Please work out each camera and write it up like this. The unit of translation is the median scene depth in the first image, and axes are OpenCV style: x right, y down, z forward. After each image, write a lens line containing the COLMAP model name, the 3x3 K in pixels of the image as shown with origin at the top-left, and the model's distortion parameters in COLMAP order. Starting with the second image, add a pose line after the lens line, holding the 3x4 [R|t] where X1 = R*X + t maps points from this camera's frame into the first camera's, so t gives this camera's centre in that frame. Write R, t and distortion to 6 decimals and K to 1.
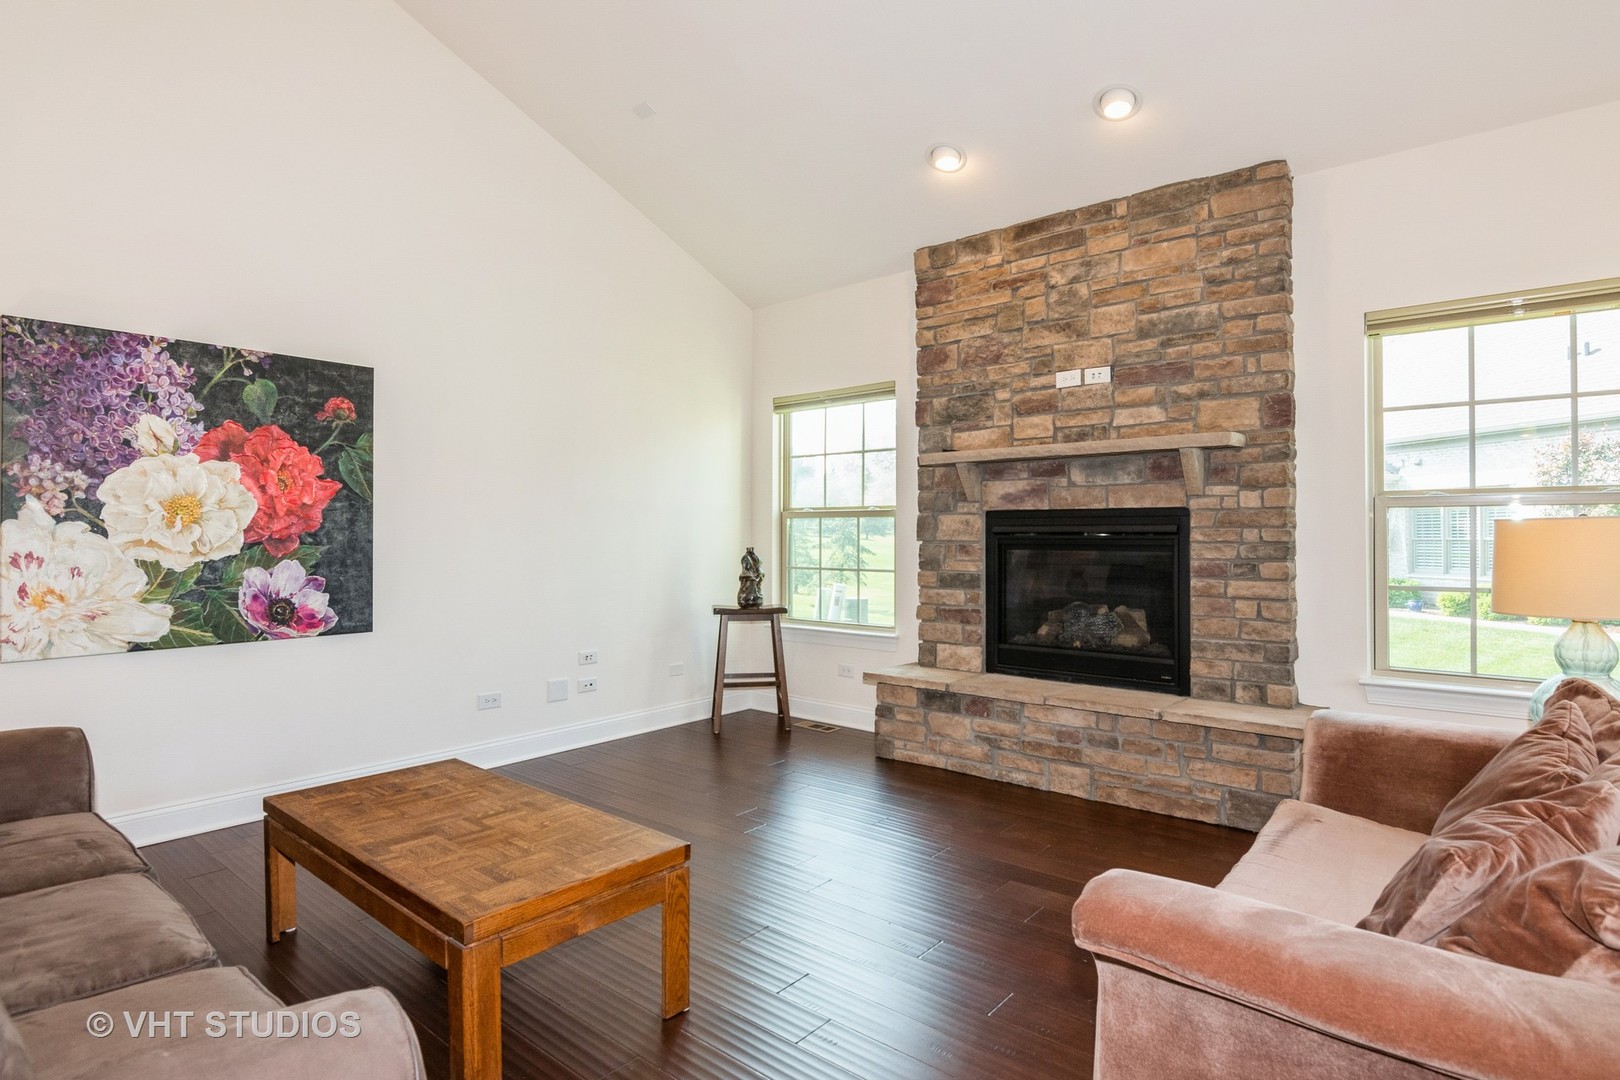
lens RADIAL K [[779.9, 0, 812.2], [0, 779.9, 528.7], [0, 0, 1]] dist [0.004678, -0.006193]
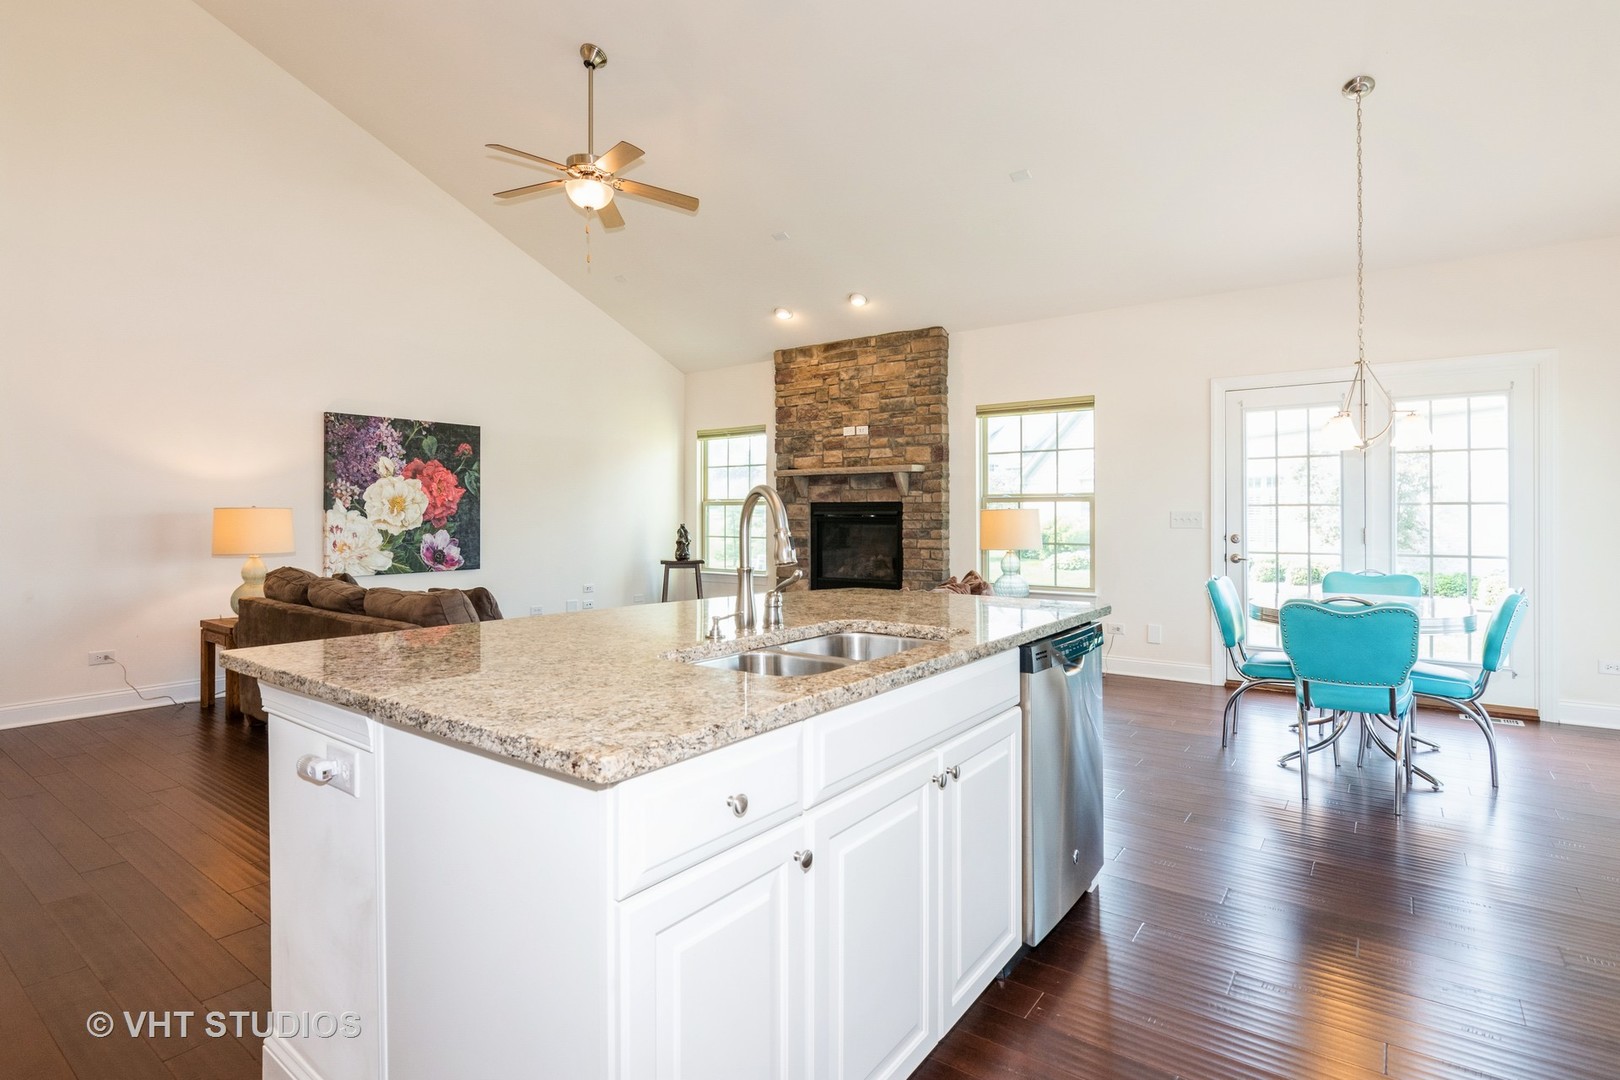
lens RADIAL K [[779.9, 0, 805.7], [0, 779.9, 530.7], [0, 0, 1]] dist [0.004678, -0.006193]
pose [[0.999632, 0.004665, 0.026733, 0.173480], [-0.005202, 0.999785, 0.020082, 0.005976], [-0.026633, -0.020214, 0.999441, -0.817400]]
